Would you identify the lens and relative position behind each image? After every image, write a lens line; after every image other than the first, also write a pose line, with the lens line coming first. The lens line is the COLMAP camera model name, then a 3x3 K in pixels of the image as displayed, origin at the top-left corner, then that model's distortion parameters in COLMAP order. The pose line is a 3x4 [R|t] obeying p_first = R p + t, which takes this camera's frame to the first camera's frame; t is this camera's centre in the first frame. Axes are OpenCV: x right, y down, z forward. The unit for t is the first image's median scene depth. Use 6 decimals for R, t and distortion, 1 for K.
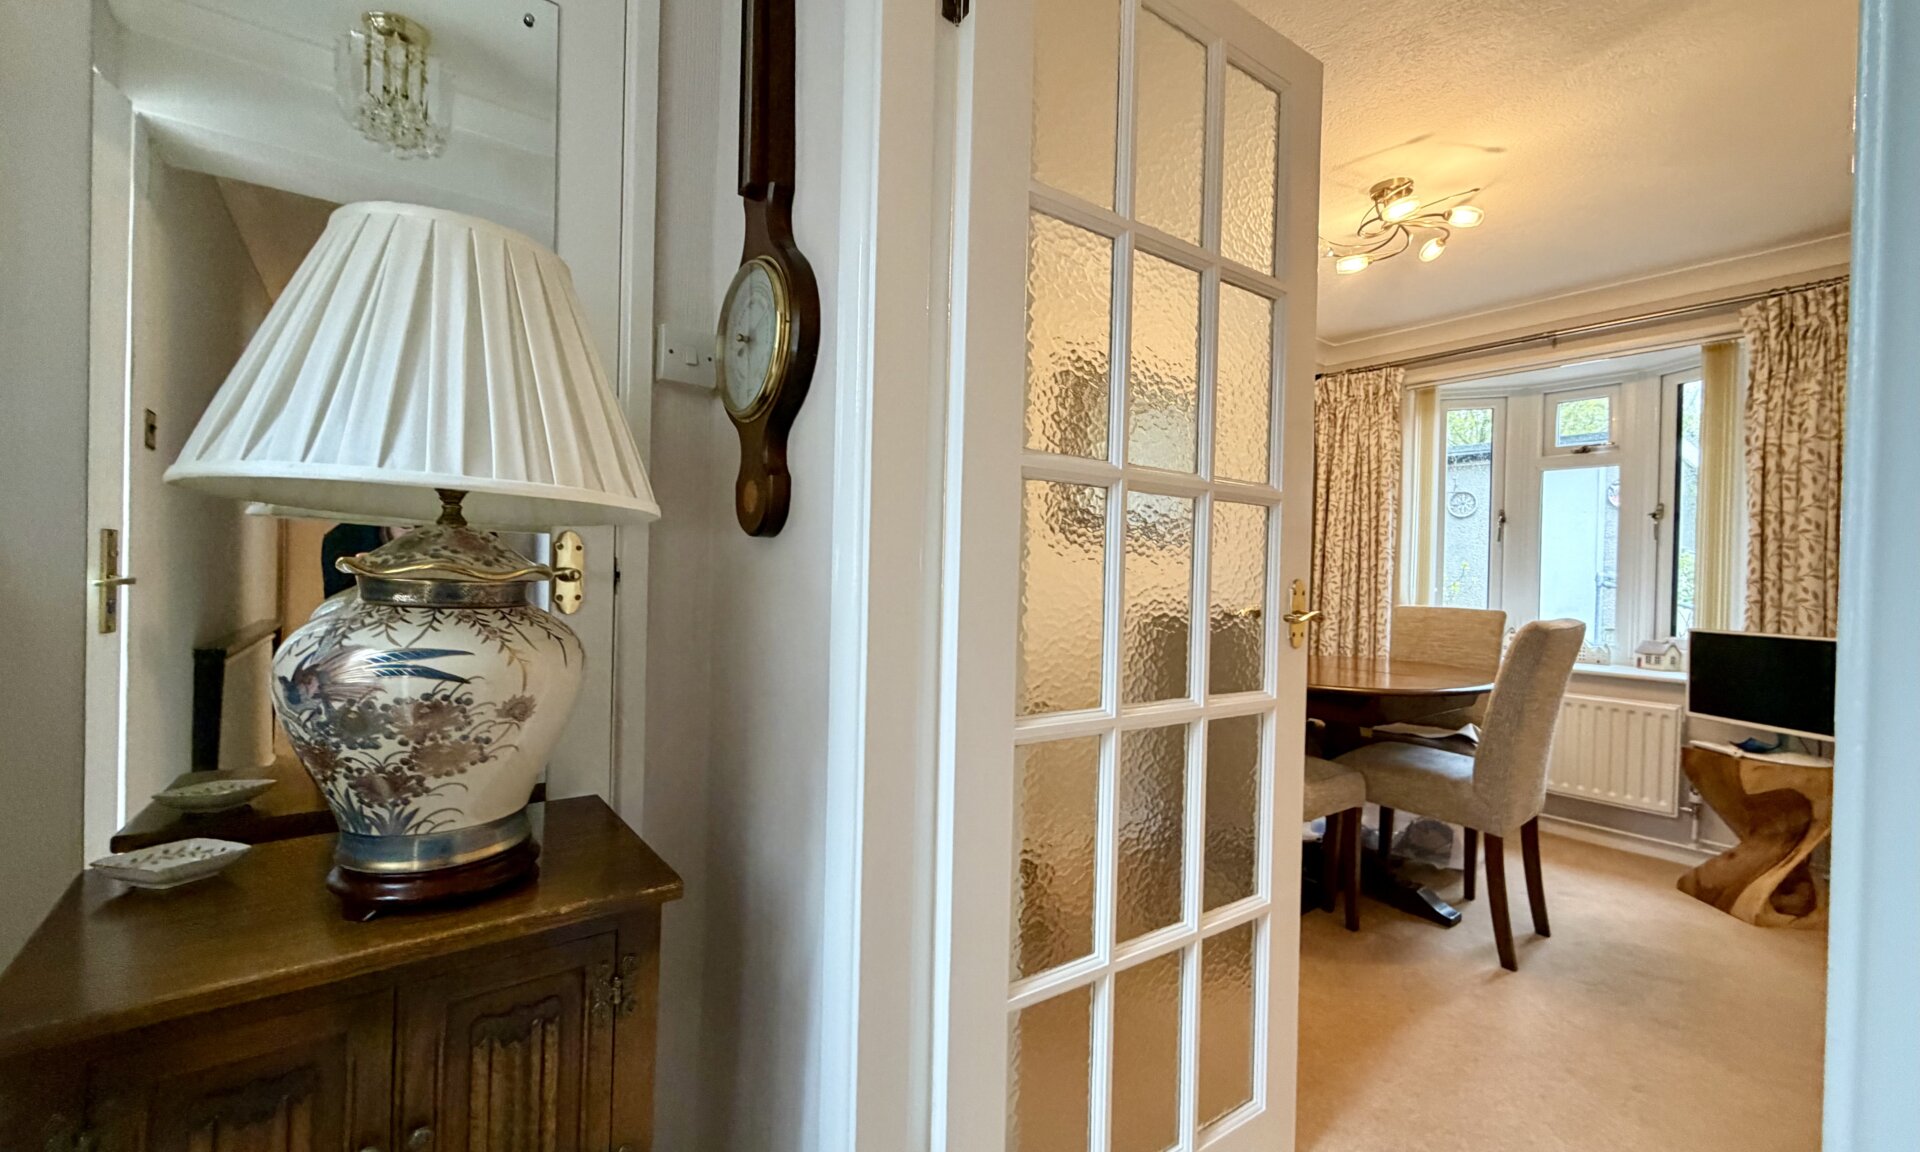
lens RADIAL K [[761.2, 0, 960.0], [0, 761.2, 576.0], [0, 0, 1]] dist [-0.001421, -0.000078]
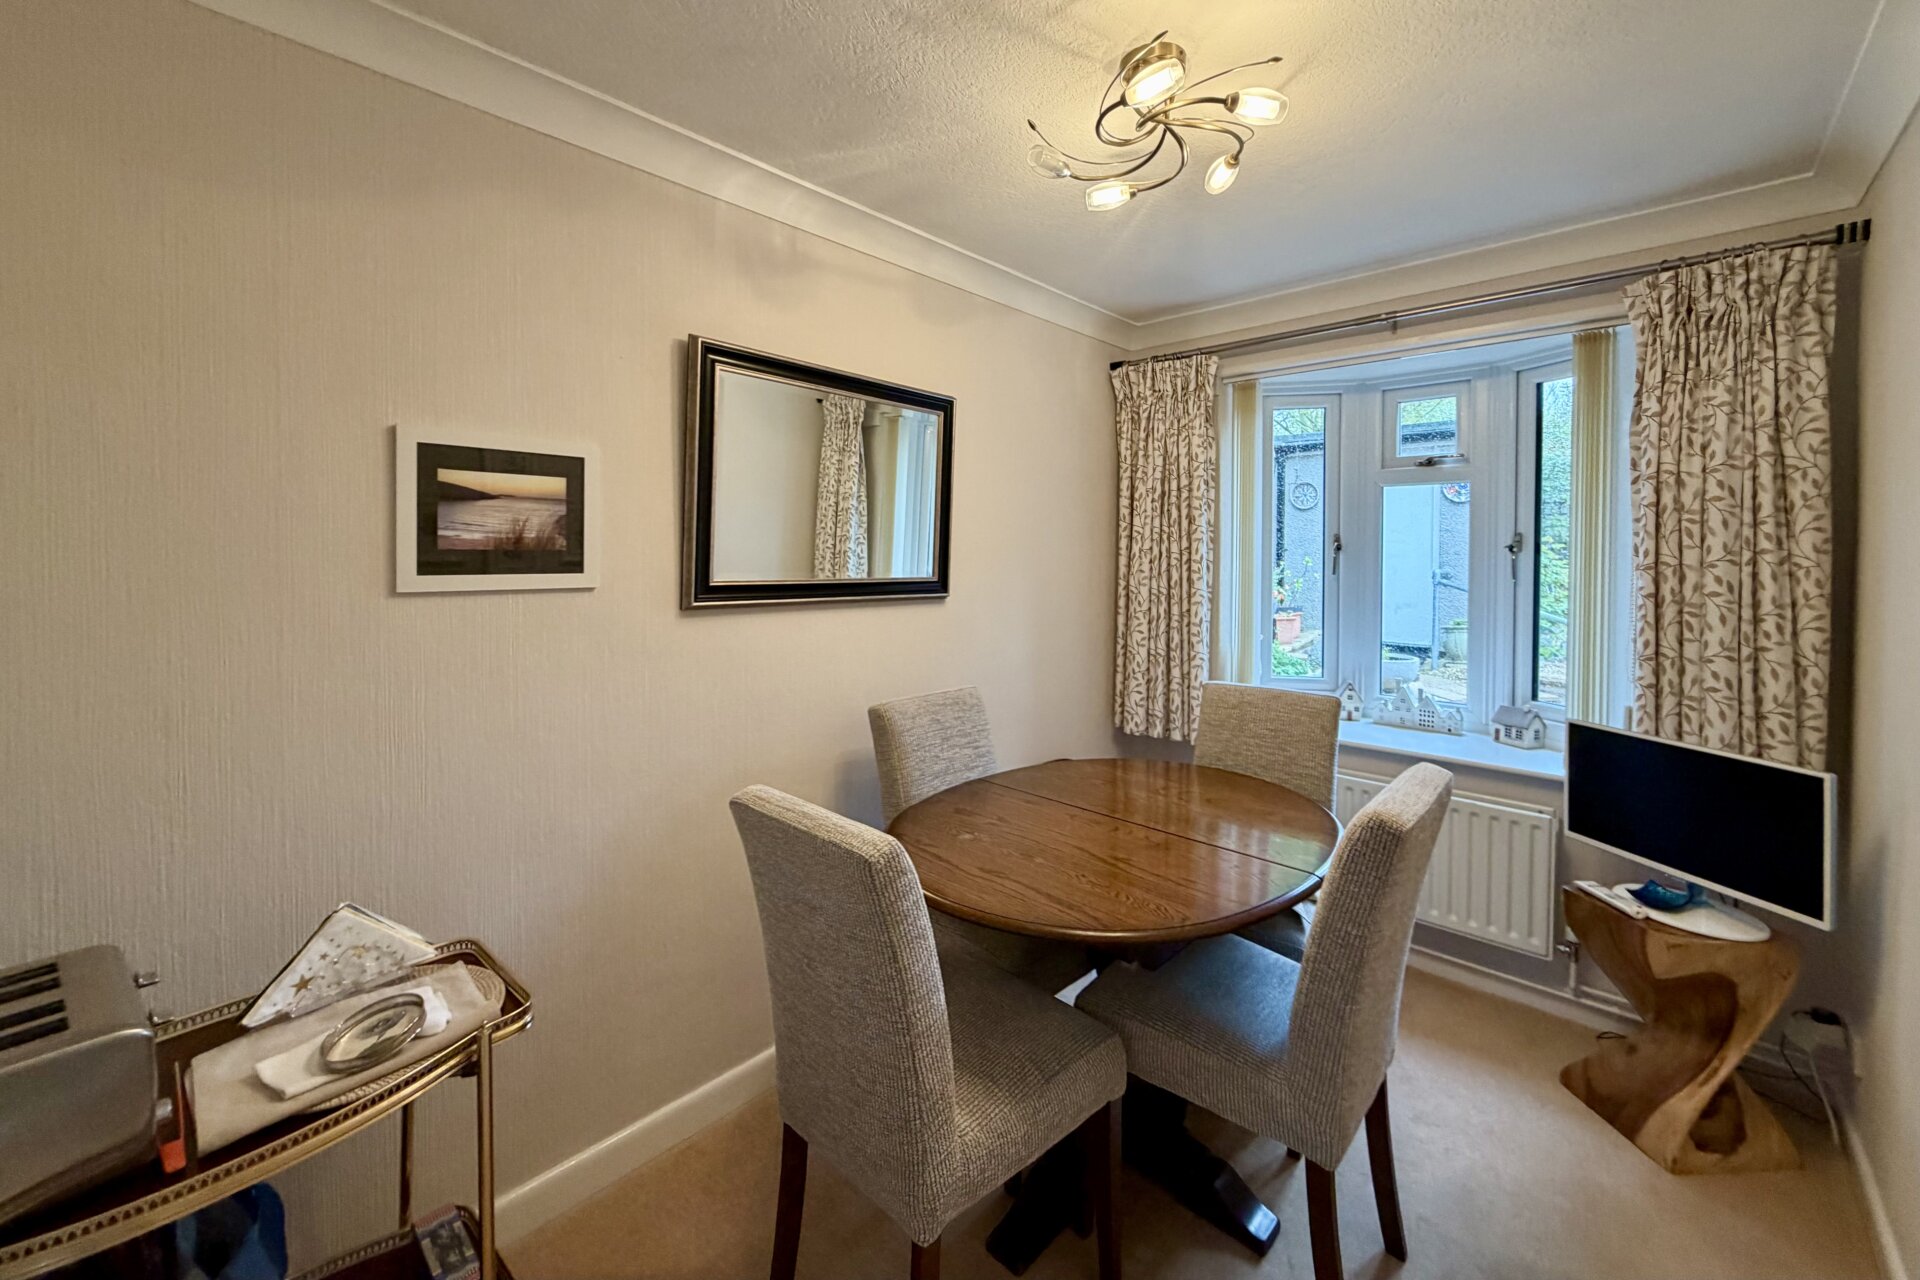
lens RADIAL K [[763.8, 0, 956.1], [0, 763.8, 560.1], [0, 0, 1]] dist [-0.002237, 0.000218]
pose [[0.989062, -0.023082, 0.145685, 0.256191], [0.021391, 0.999685, 0.013159, -0.103350], [-0.145943, -0.009899, 0.989243, 0.340359]]
